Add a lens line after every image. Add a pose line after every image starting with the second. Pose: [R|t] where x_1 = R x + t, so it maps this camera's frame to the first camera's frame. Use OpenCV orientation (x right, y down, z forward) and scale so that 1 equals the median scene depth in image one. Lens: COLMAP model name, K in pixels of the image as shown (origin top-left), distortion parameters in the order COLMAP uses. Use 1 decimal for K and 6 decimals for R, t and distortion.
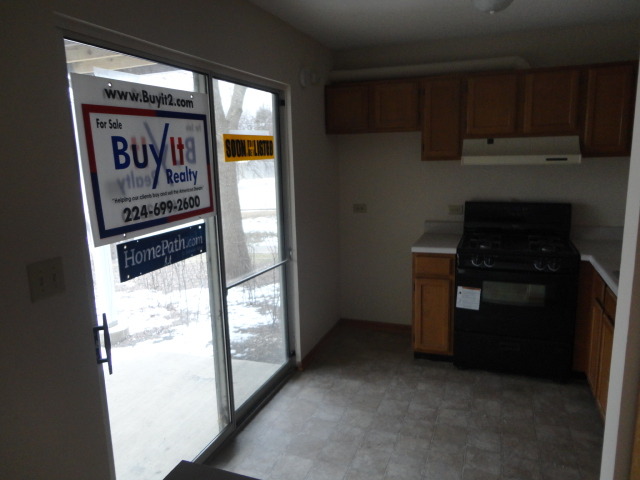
lens RADIAL K [[471.9, 0, 321.4], [0, 471.9, 240.4], [0, 0, 1]] dist [0.002772, 0.009217]
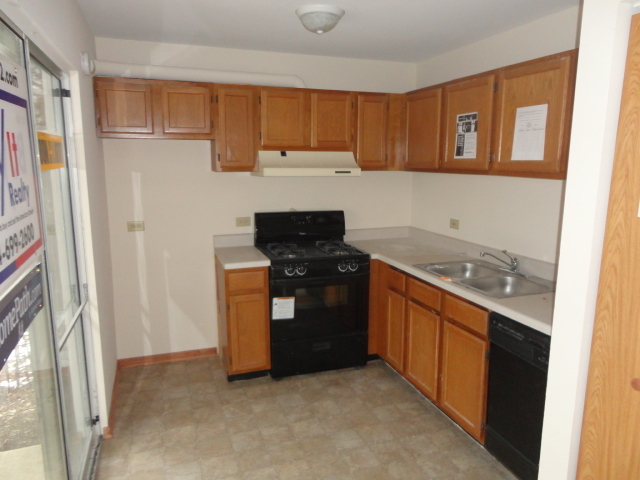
lens RADIAL K [[471.9, 0, 318.3], [0, 471.9, 242.4], [0, 0, 1]] dist [0.002772, 0.009217]
pose [[0.764249, -0.085507, 0.639228, -0.278371], [0.096236, 0.995195, 0.018066, -0.030313], [-0.637701, 0.047710, 0.768805, 0.177731]]
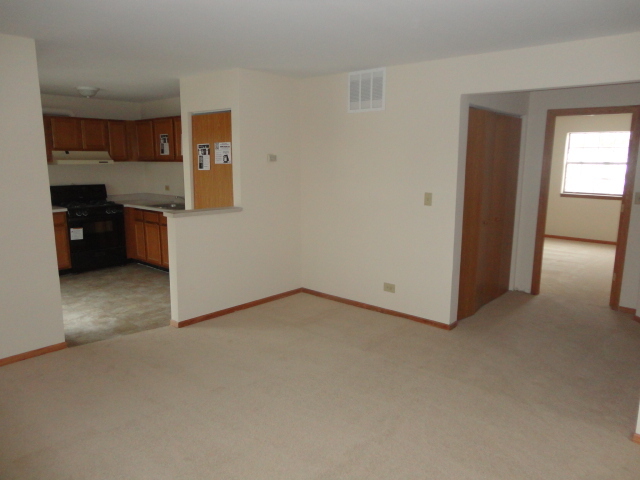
lens RADIAL K [[471.9, 0, 322.6], [0, 471.9, 240.7], [0, 0, 1]] dist [0.002772, 0.009217]
pose [[0.351018, -0.142764, 0.925421, -1.171664], [0.162675, 0.982578, 0.089878, 0.146353], [-0.922130, 0.118994, 0.368127, -0.653232]]
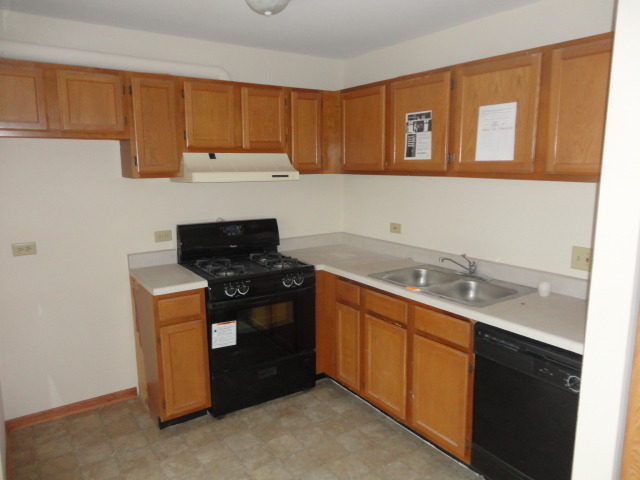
lens RADIAL K [[471.9, 0, 319.2], [0, 471.9, 241.7], [0, 0, 1]] dist [0.002772, 0.009217]
pose [[0.576209, -0.114746, 0.809208, -0.286311], [0.141399, 0.989161, 0.039578, -0.059850], [-0.804978, 0.091616, 0.586188, 0.348587]]
